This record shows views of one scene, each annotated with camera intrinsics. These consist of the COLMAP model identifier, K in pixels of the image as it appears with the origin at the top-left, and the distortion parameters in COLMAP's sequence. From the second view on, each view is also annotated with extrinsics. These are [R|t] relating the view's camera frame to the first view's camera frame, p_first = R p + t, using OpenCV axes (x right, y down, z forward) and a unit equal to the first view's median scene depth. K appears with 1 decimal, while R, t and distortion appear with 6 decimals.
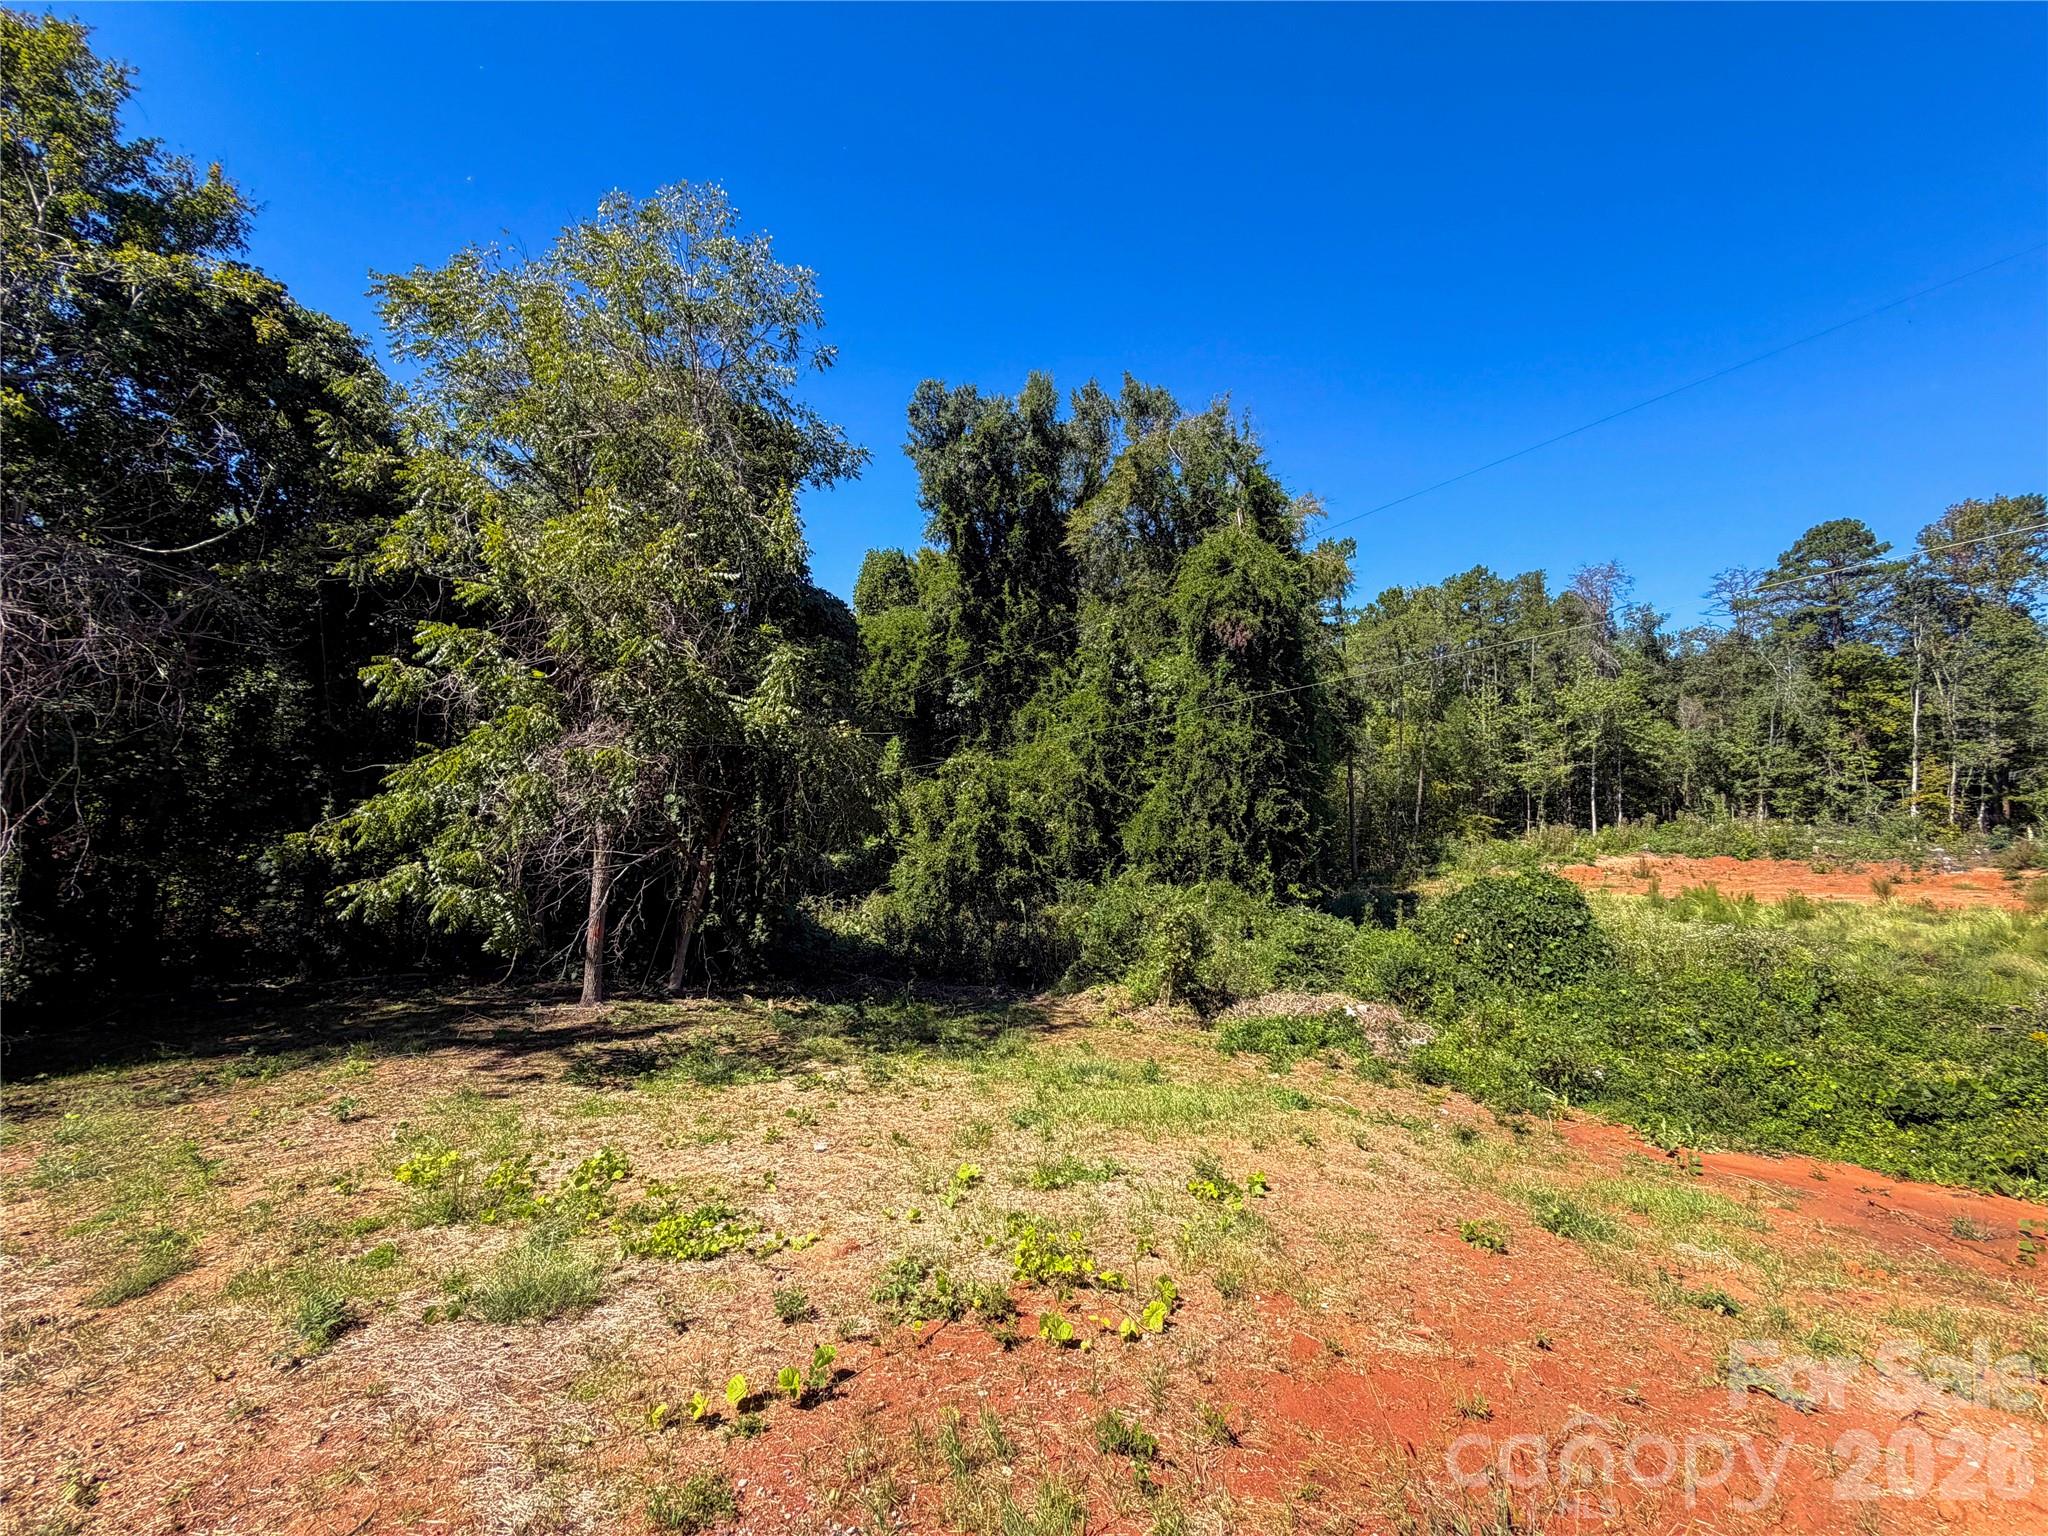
lens RADIAL K [[815.4, 0, 1024.0], [0, 815.4, 768.0], [0, 0, 1]] dist [0.000230, 0.000097]
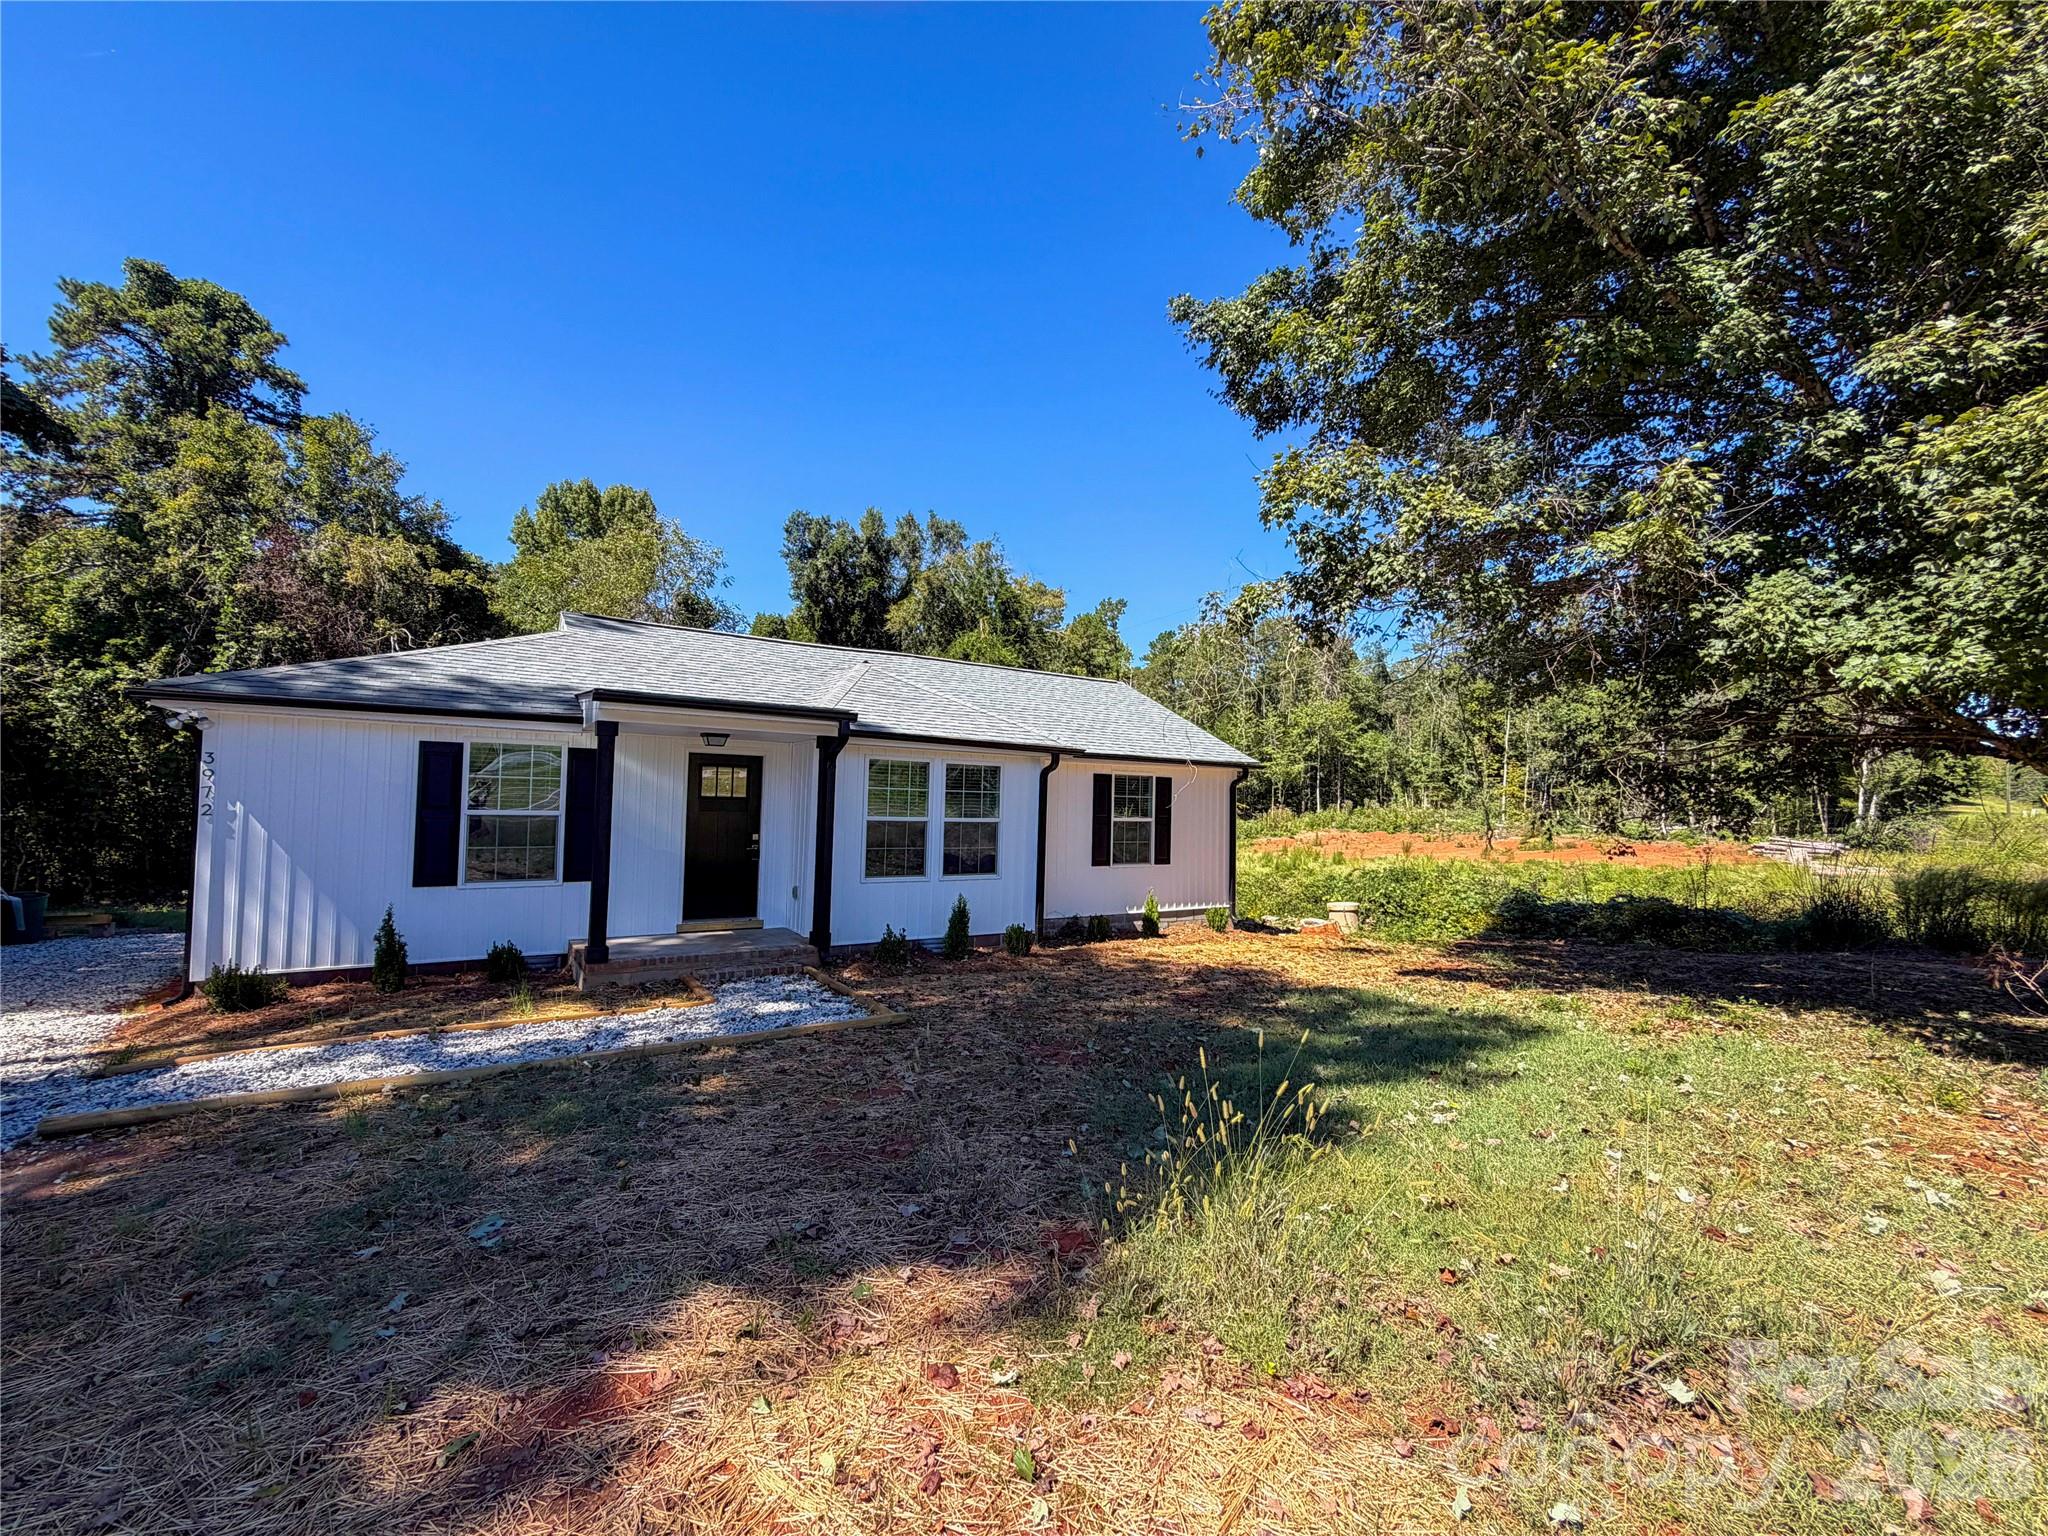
lens RADIAL K [[838.1, 0, 1024.0], [0, 838.1, 768.0], [0, 0, 1]] dist [-0.000271, -0.000032]
pose [[0.994668, 0.005228, 0.102999, 0.201555], [-0.007112, 0.999814, 0.017926, -0.050367], [-0.102887, -0.018563, 0.994520, -0.841145]]
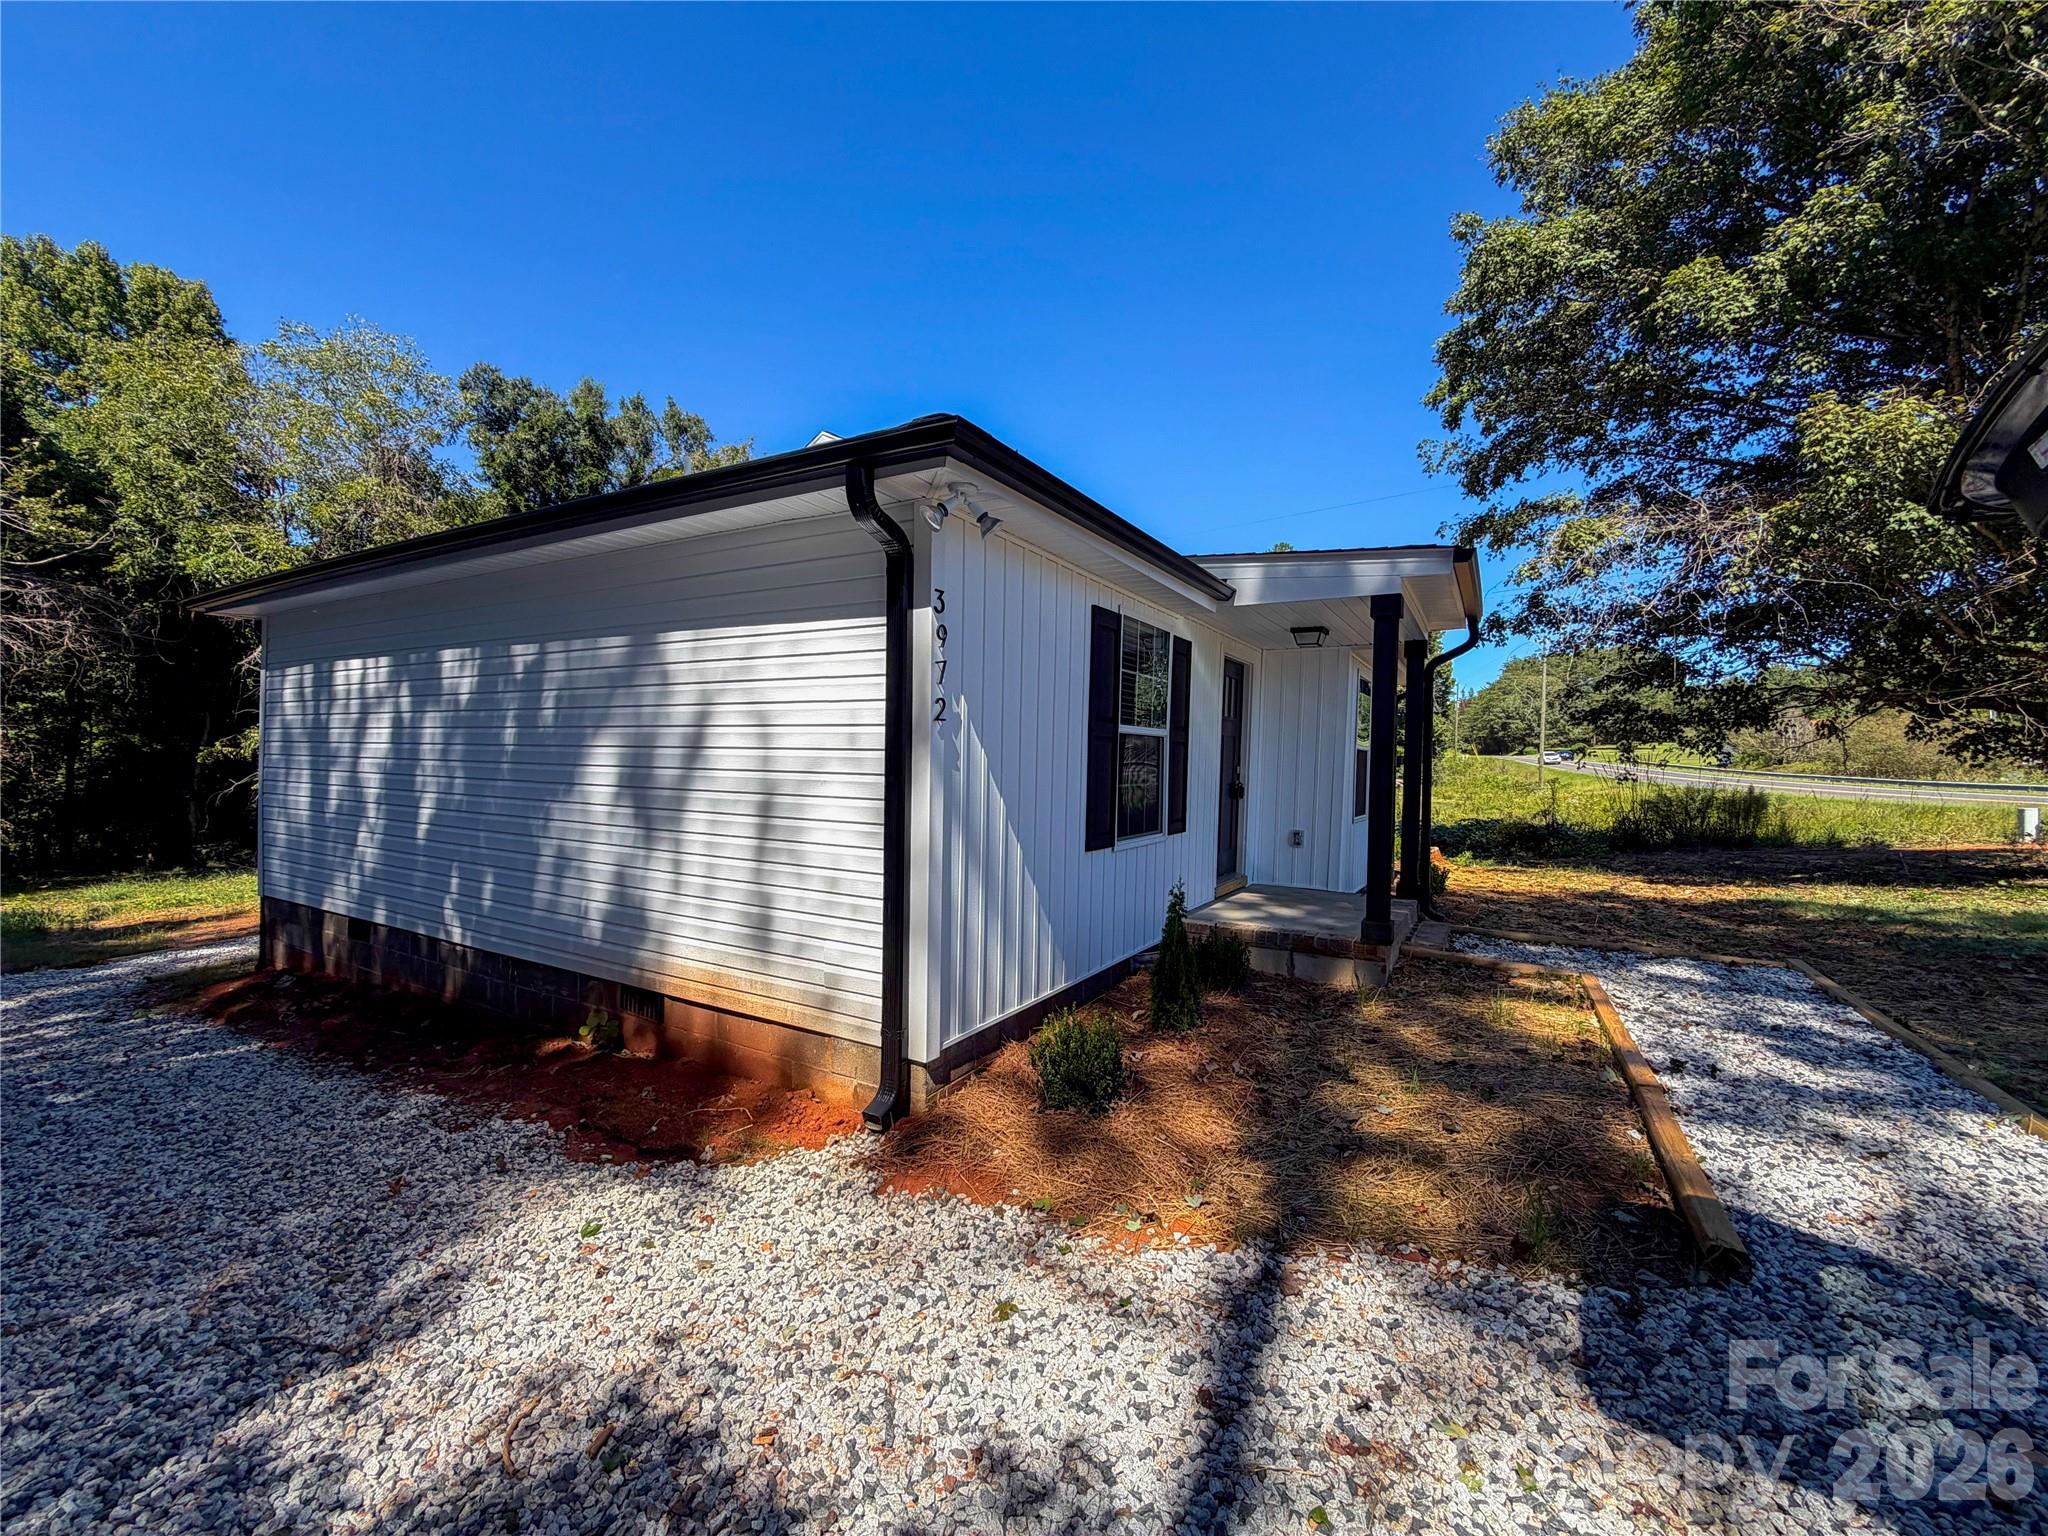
lens RADIAL K [[838.1, 0, 1024.0], [0, 838.1, 768.0], [0, 0, 1]] dist [-0.000271, -0.000032]
pose [[0.842893, -0.004813, 0.538060, -0.163630], [-0.035659, 0.997262, 0.064781, -0.024962], [-0.536898, -0.073789, 0.840414, -0.618188]]
